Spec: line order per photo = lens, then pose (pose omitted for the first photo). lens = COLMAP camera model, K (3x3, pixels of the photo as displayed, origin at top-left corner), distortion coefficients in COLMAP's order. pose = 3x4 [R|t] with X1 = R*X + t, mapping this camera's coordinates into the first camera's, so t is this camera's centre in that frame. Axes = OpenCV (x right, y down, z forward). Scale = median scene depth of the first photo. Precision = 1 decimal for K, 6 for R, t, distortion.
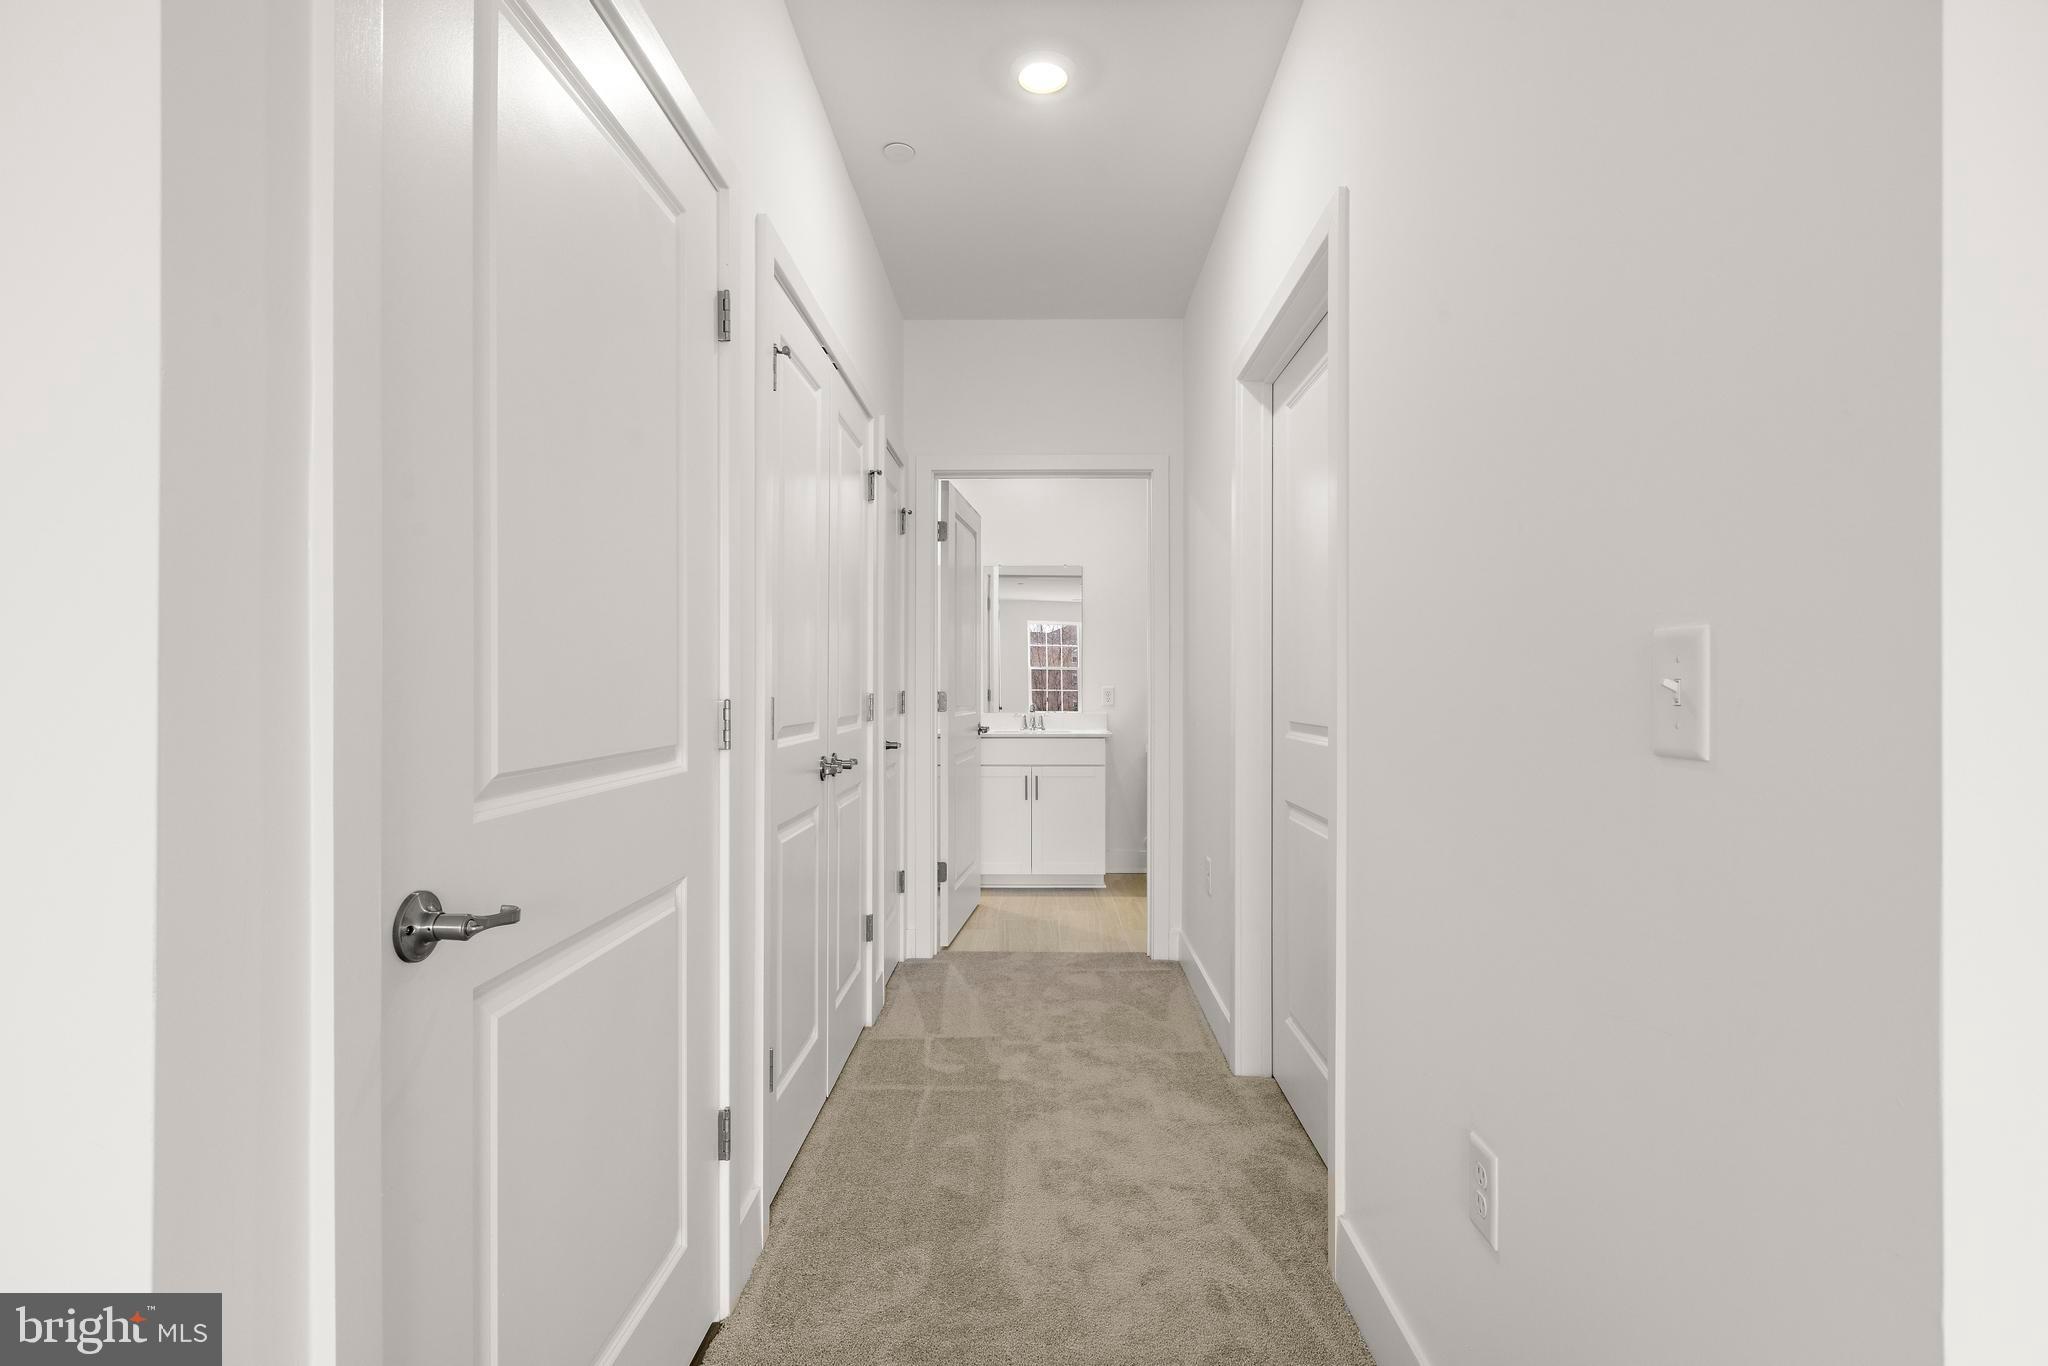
lens RADIAL K [[1004.7, 0, 1027.4], [0, 1004.7, 686.2], [0, 0, 1]] dist [0.000680, 0.000012]
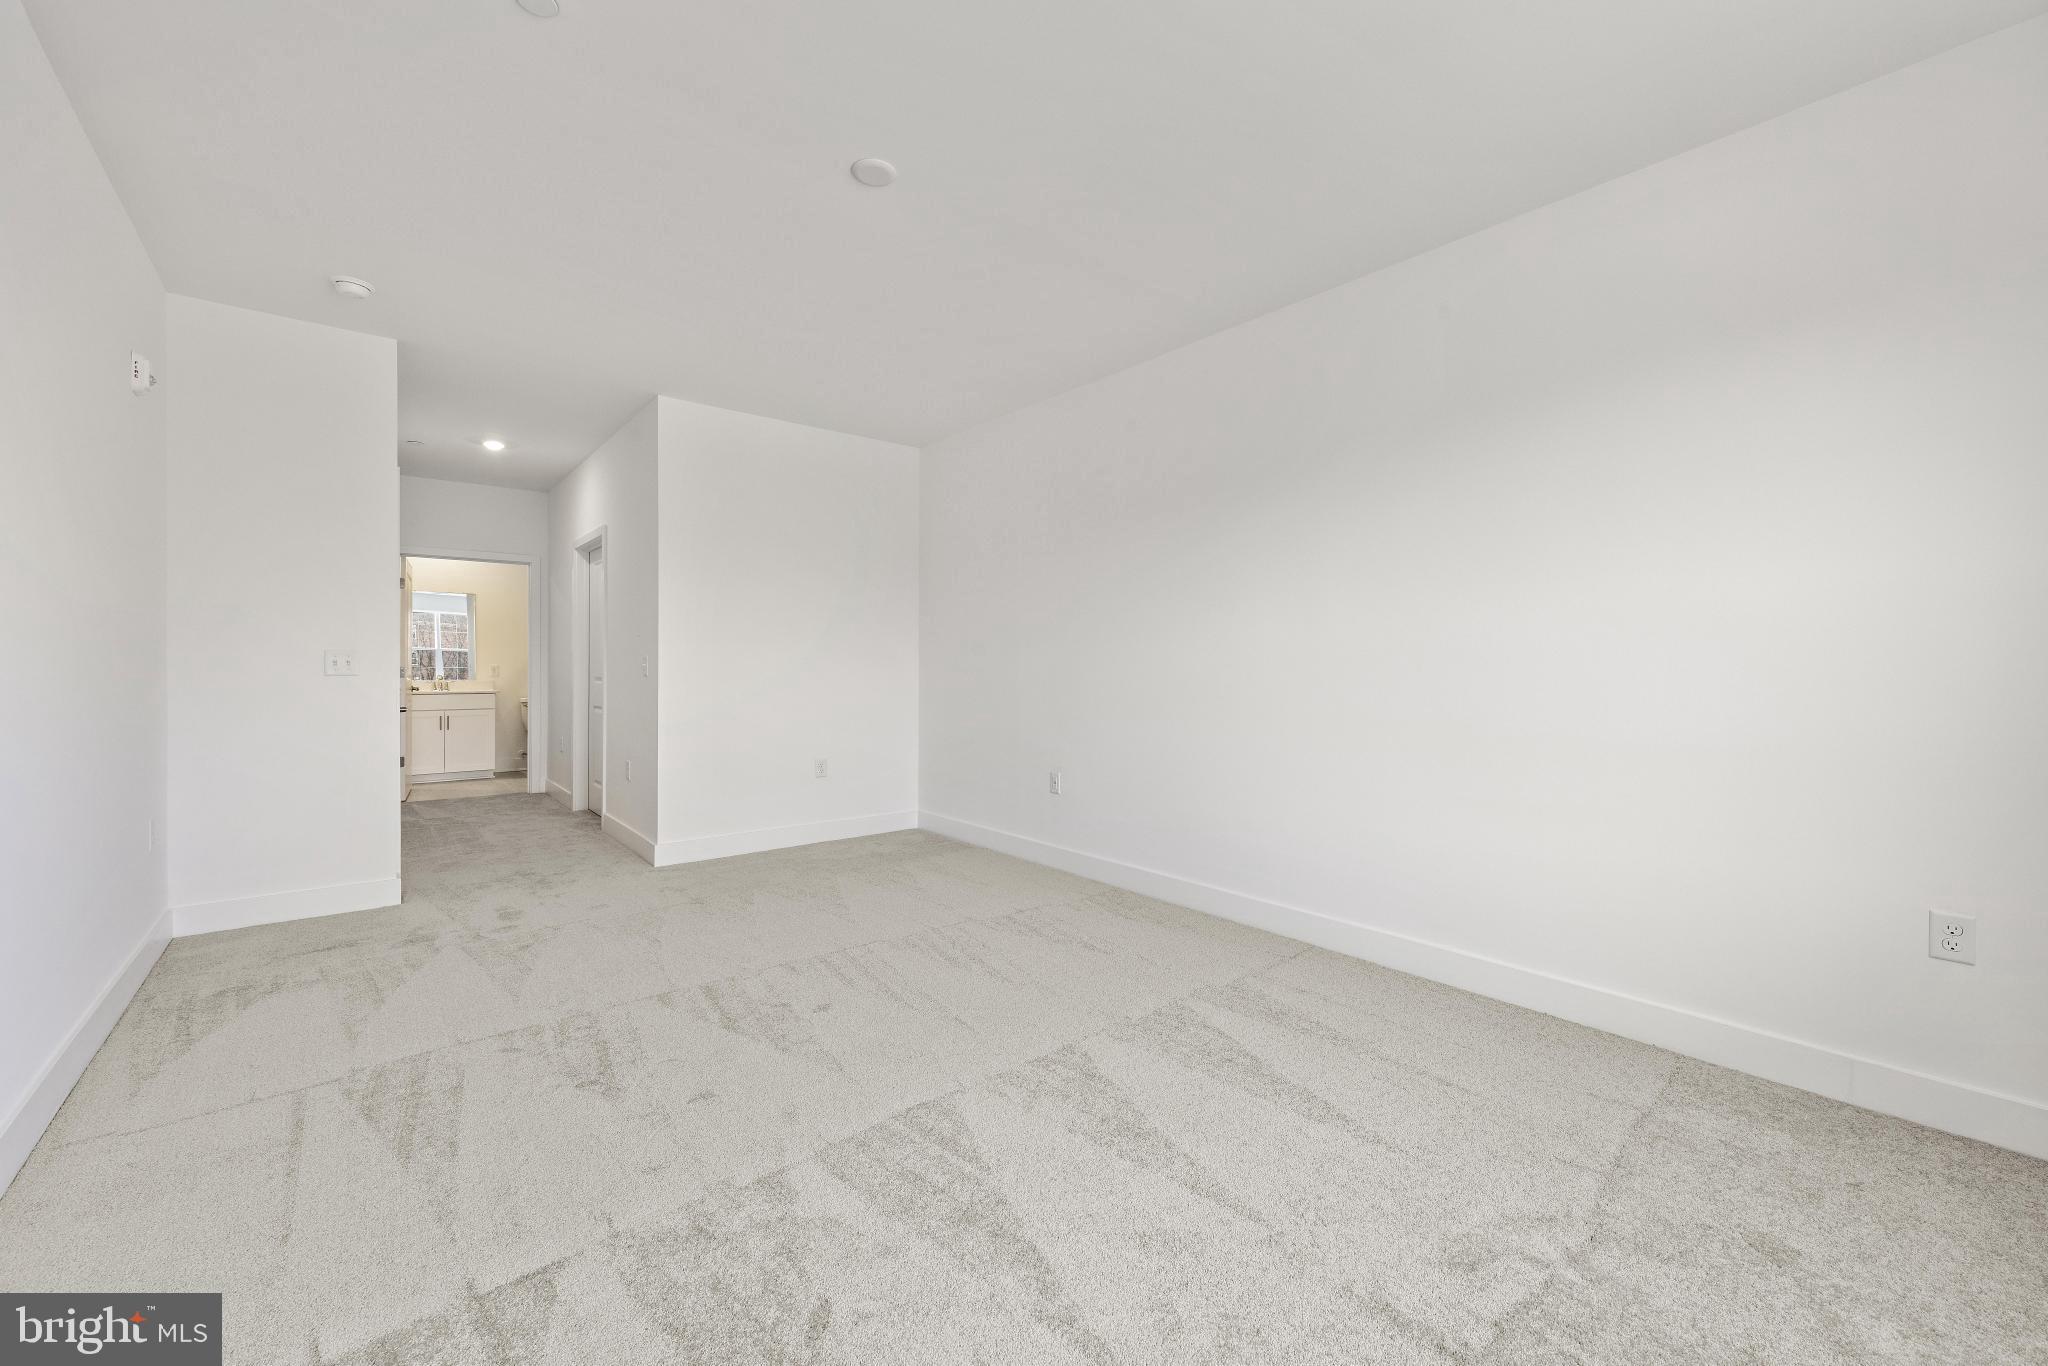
lens RADIAL K [[815.7, 0, 1034.0], [0, 815.7, 670.4], [0, 0, 1]] dist [0.006106, -0.000724]
pose [[0.762087, 0.000816, 0.647474, -0.143887], [-0.007028, 0.999951, 0.007012, -0.006804], [-0.647437, -0.009894, 0.762055, -0.782012]]
